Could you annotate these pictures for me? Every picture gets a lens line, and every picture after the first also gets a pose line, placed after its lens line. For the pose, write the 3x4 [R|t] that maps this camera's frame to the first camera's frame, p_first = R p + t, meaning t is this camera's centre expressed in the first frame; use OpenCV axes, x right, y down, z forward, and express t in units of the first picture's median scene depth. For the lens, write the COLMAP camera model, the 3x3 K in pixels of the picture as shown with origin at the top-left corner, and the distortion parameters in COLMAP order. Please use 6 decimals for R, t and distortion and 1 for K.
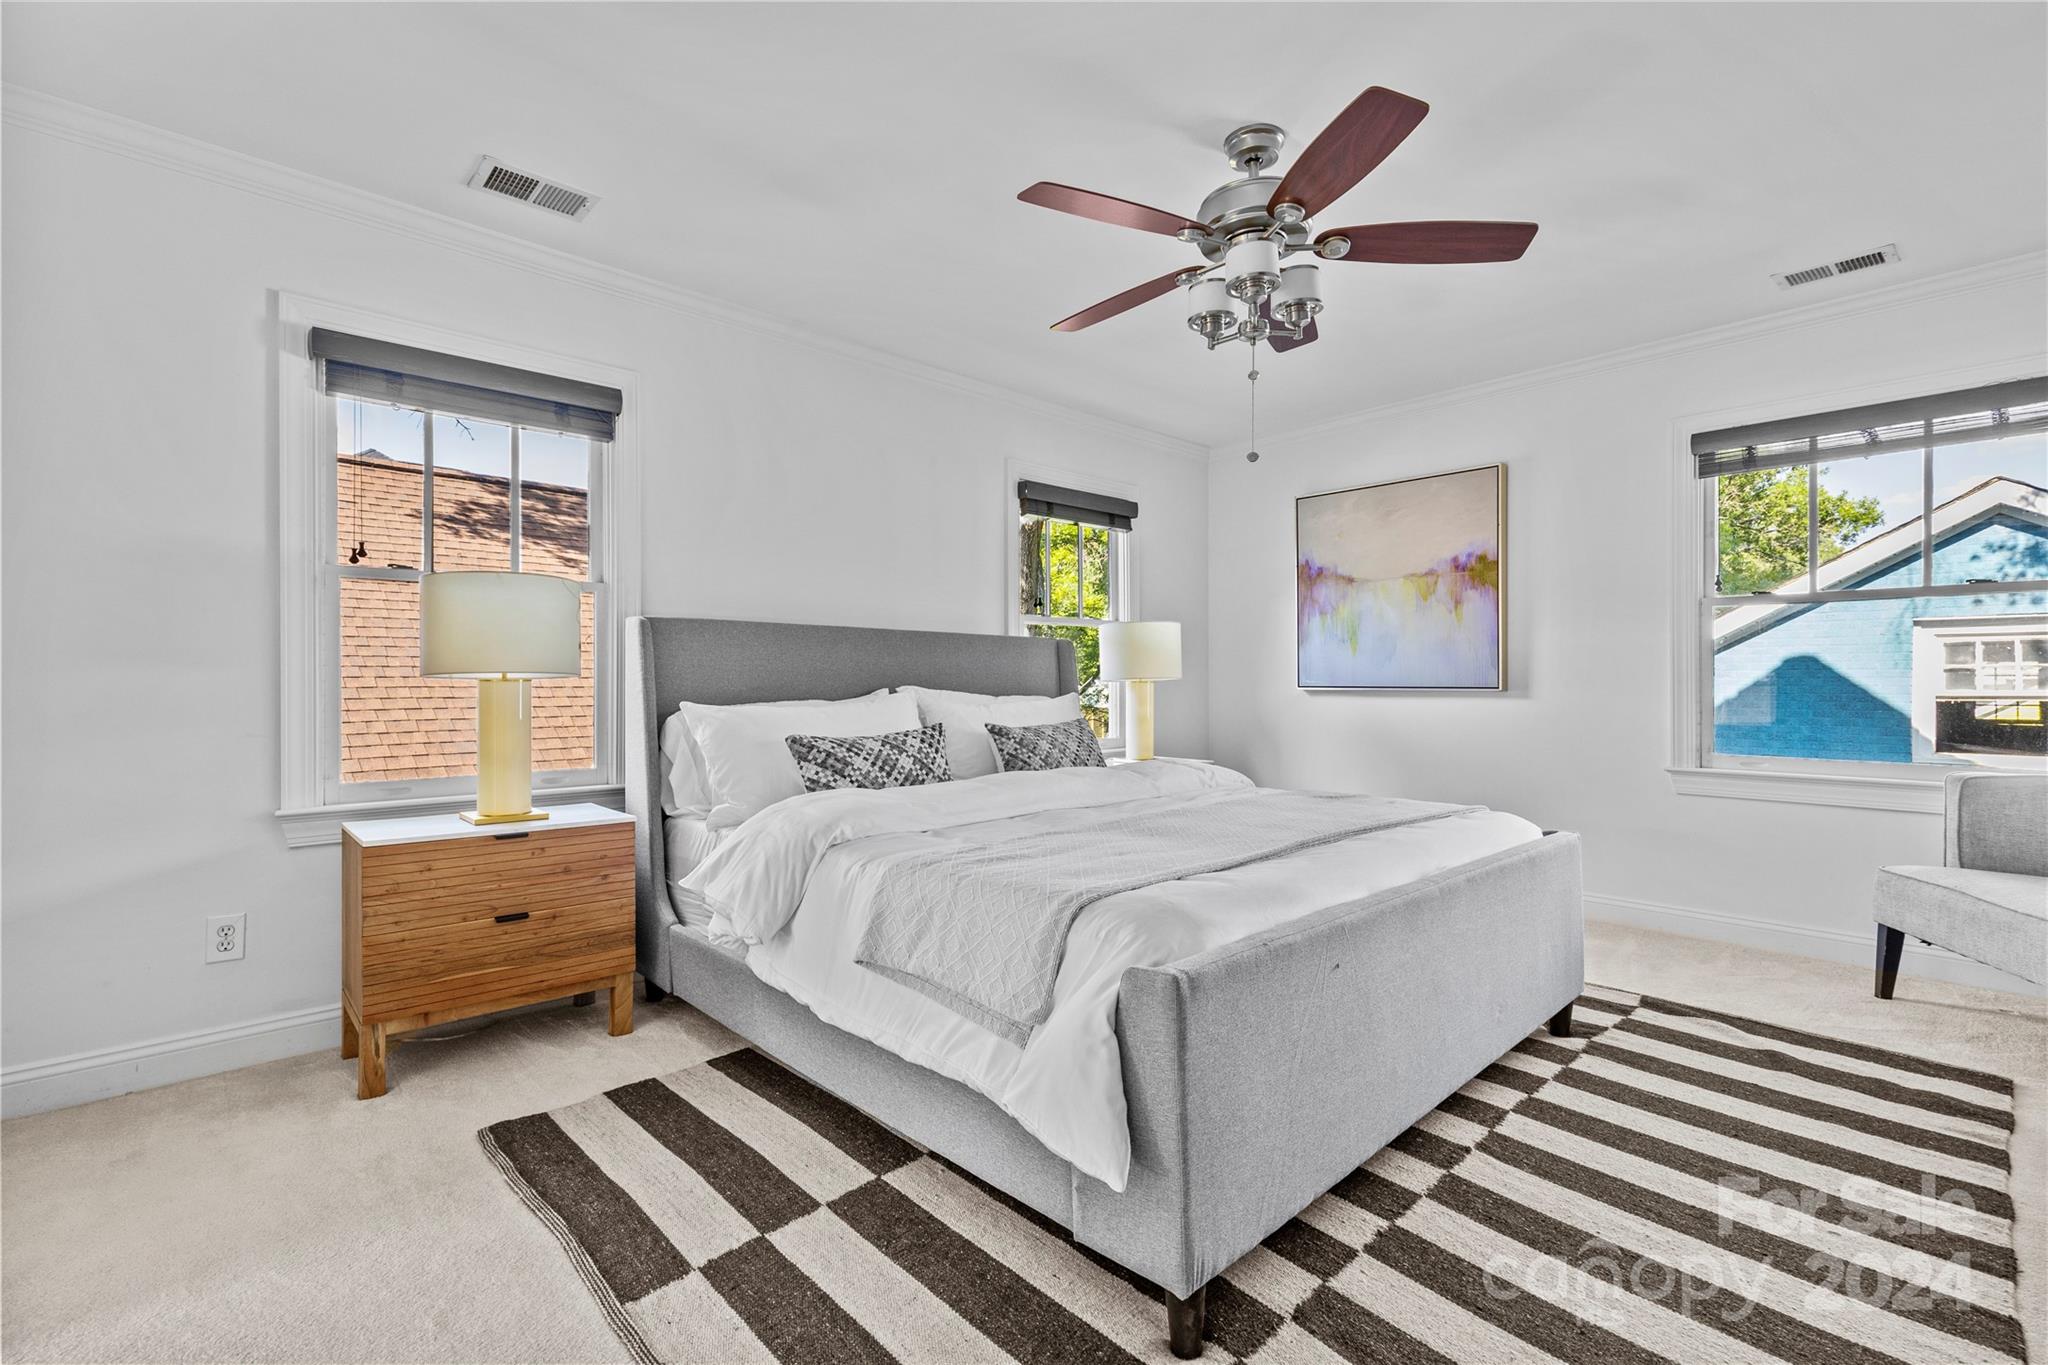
lens RADIAL K [[919.3, 0, 1017.3], [0, 919.3, 672.9], [0, 0, 1]] dist [0.001237, -0.000055]
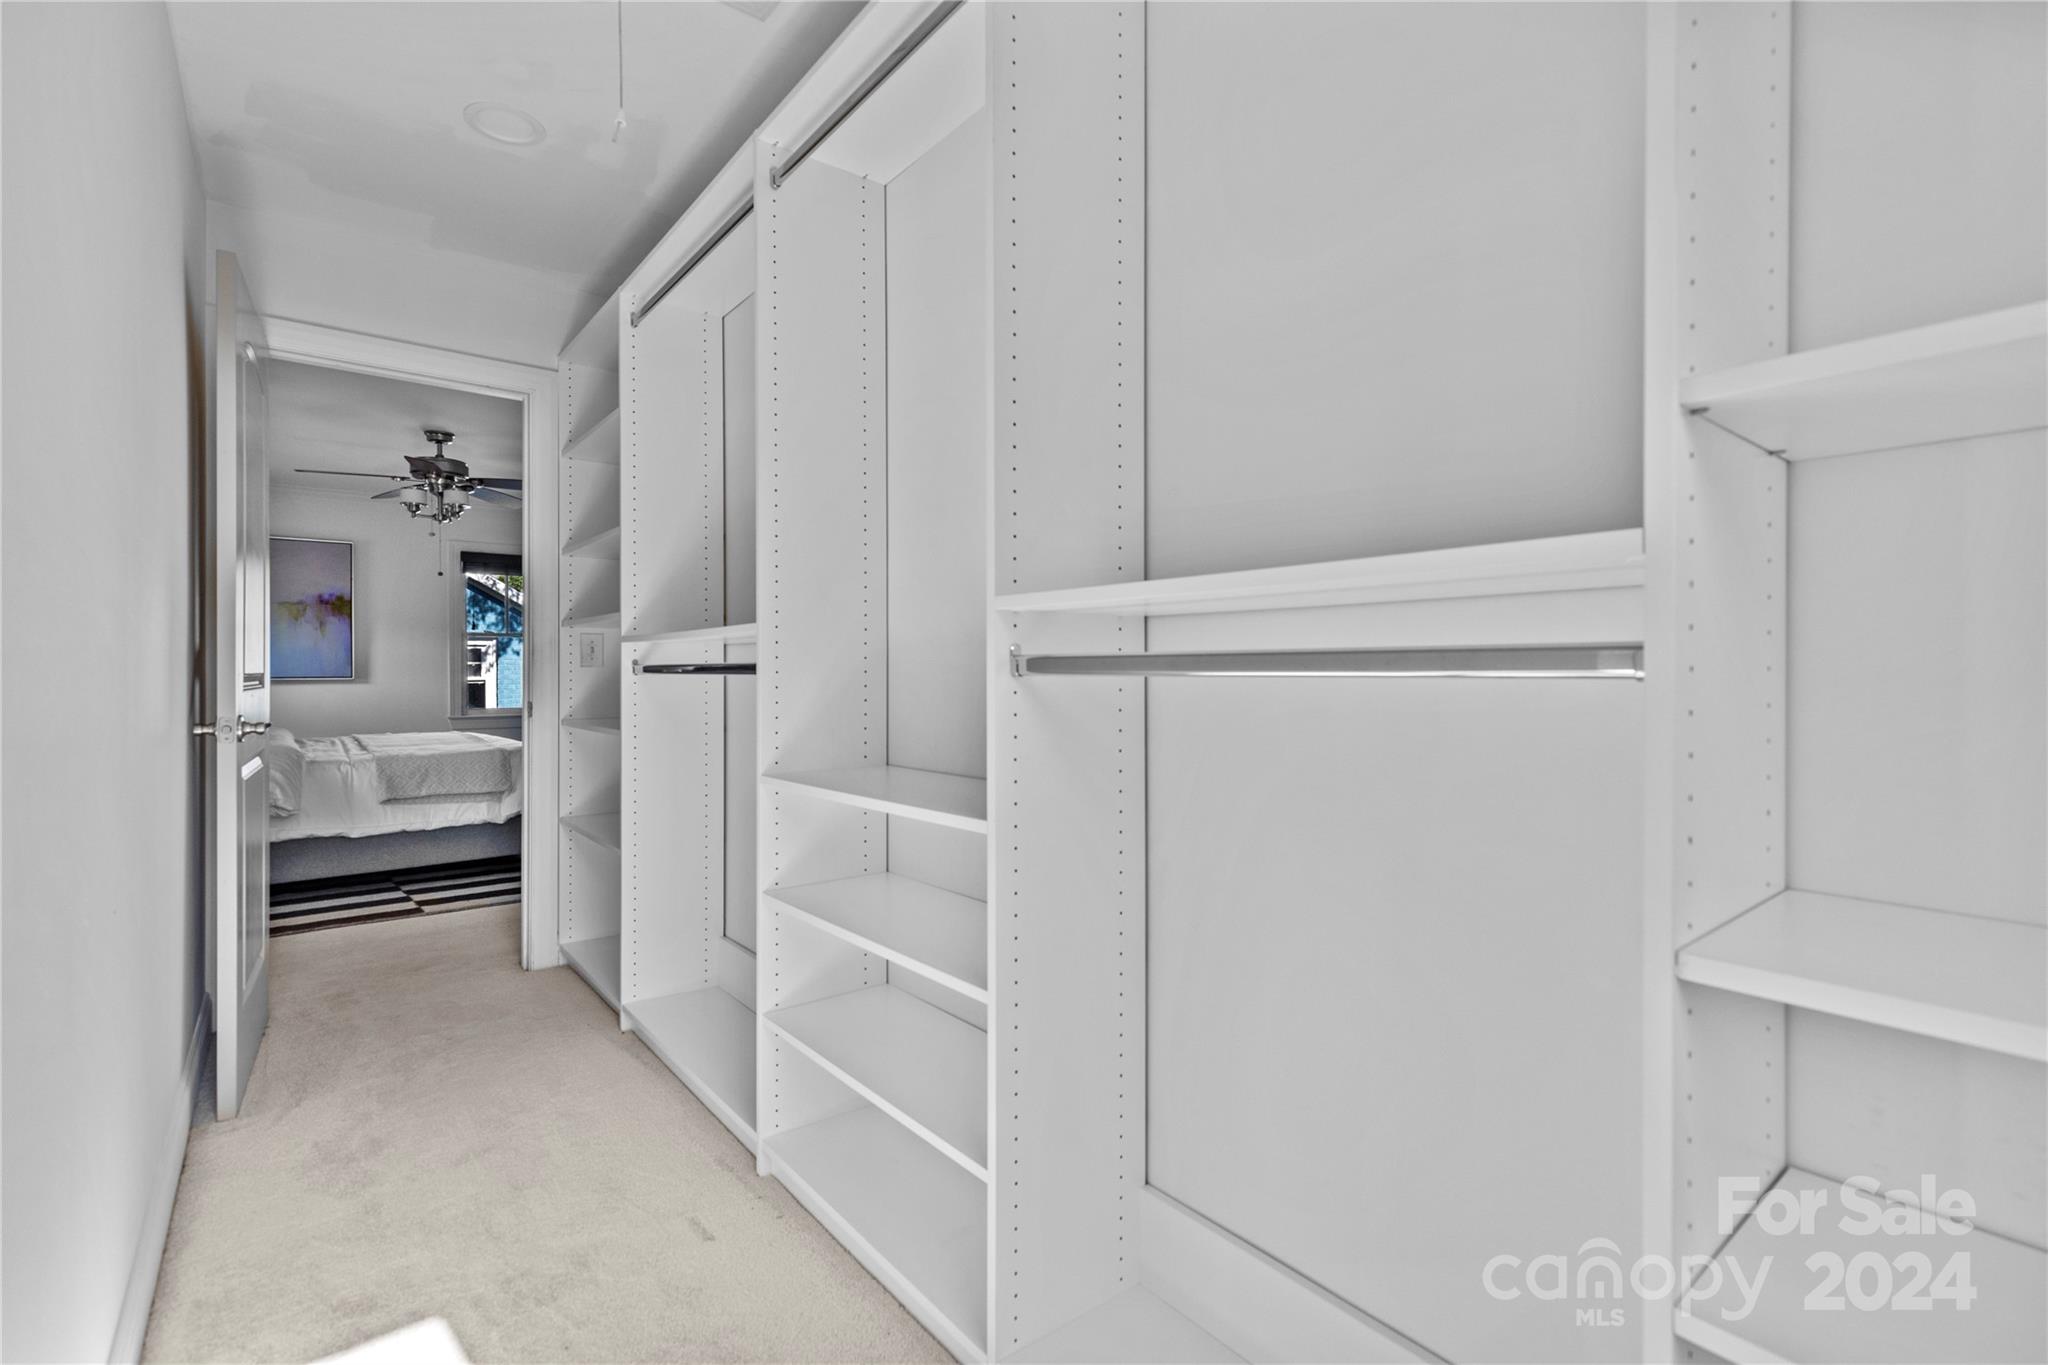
lens RADIAL K [[919.3, 0, 1017.3], [0, 919.3, 672.9], [0, 0, 1]] dist [0.001237, -0.000055]
pose [[0.050233, -0.003946, 0.998730, -1.063441], [0.000684, 0.999992, 0.003917, 0.002305], [-0.998737, 0.000486, 0.050235, -0.277587]]
